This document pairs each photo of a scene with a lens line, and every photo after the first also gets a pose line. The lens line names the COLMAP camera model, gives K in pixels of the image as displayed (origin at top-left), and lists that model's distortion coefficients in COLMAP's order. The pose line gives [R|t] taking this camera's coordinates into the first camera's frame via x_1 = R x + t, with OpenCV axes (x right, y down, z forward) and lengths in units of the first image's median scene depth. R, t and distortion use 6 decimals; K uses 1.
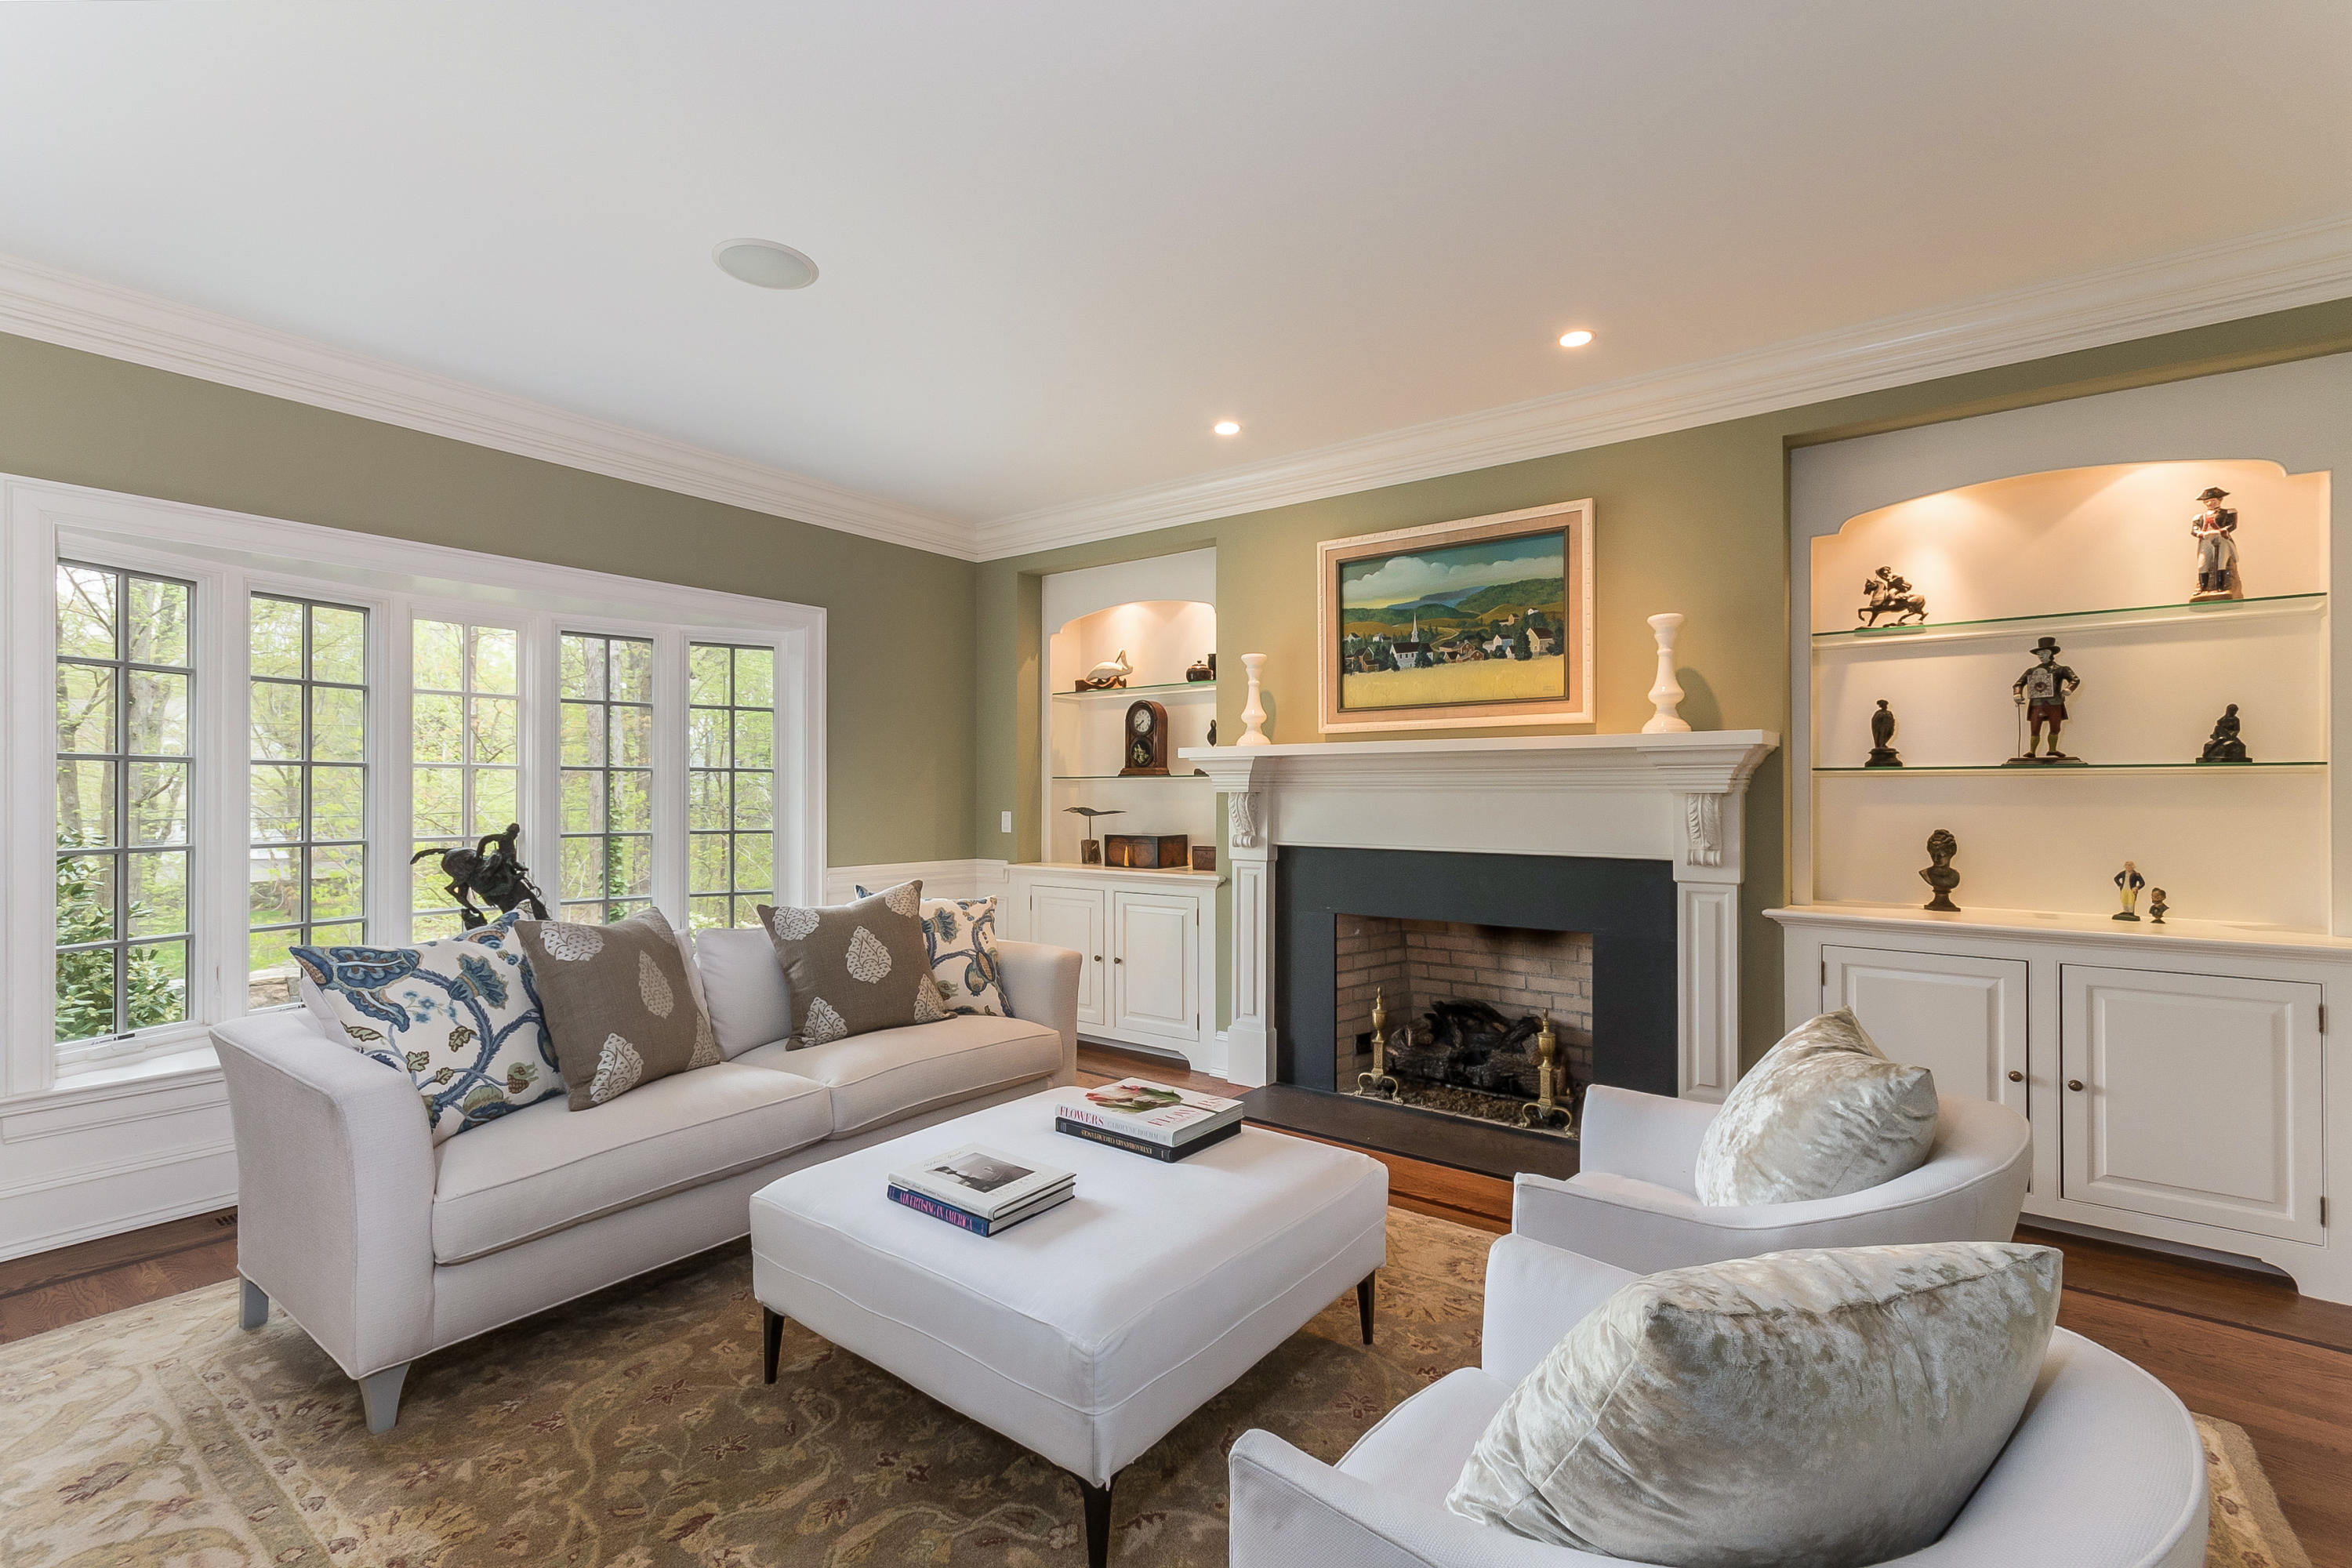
lens RADIAL K [[1039.8, 0, 1175.7], [0, 1039.8, 783.9], [0, 0, 1]] dist [0.003209, 0.001917]
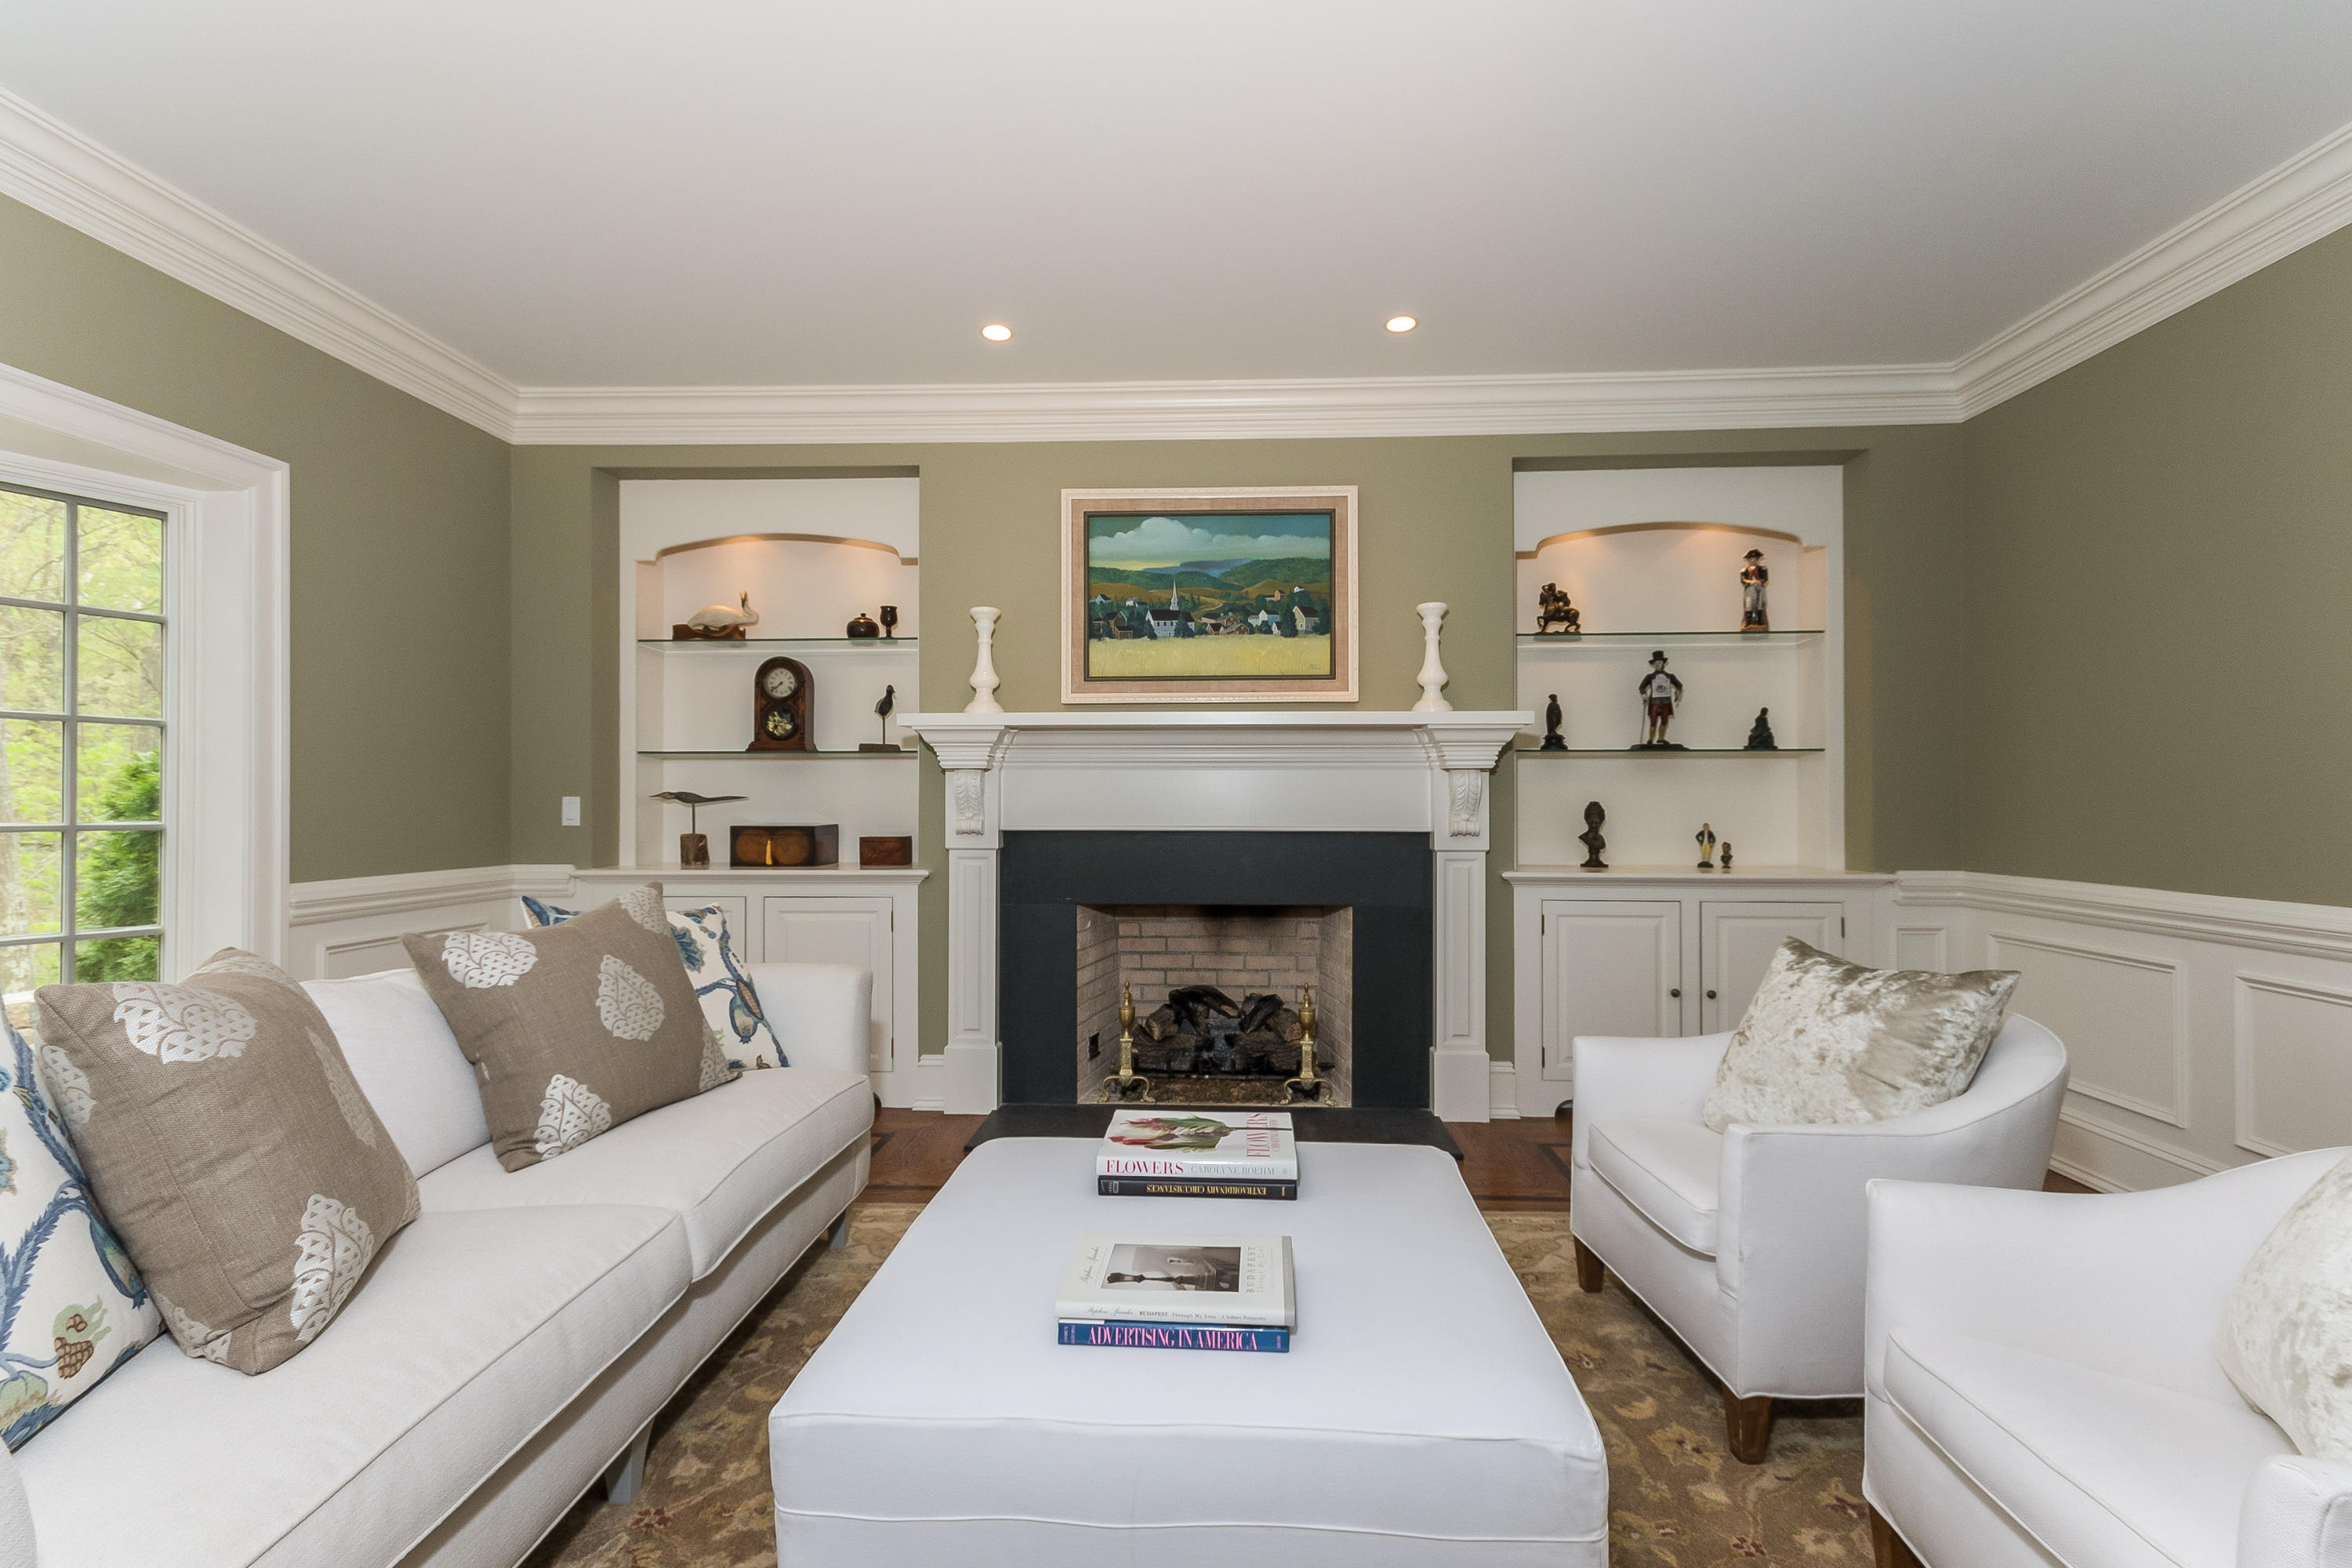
lens RADIAL K [[1039.8, 0, 1183.0], [0, 1039.8, 796.3], [0, 0, 1]] dist [0.003209, 0.001917]
pose [[0.822251, 0.001073, 0.569124, -0.342363], [-0.003682, 0.999987, 0.003434, 0.032989], [-0.569113, -0.004919, 0.822245, 0.252519]]
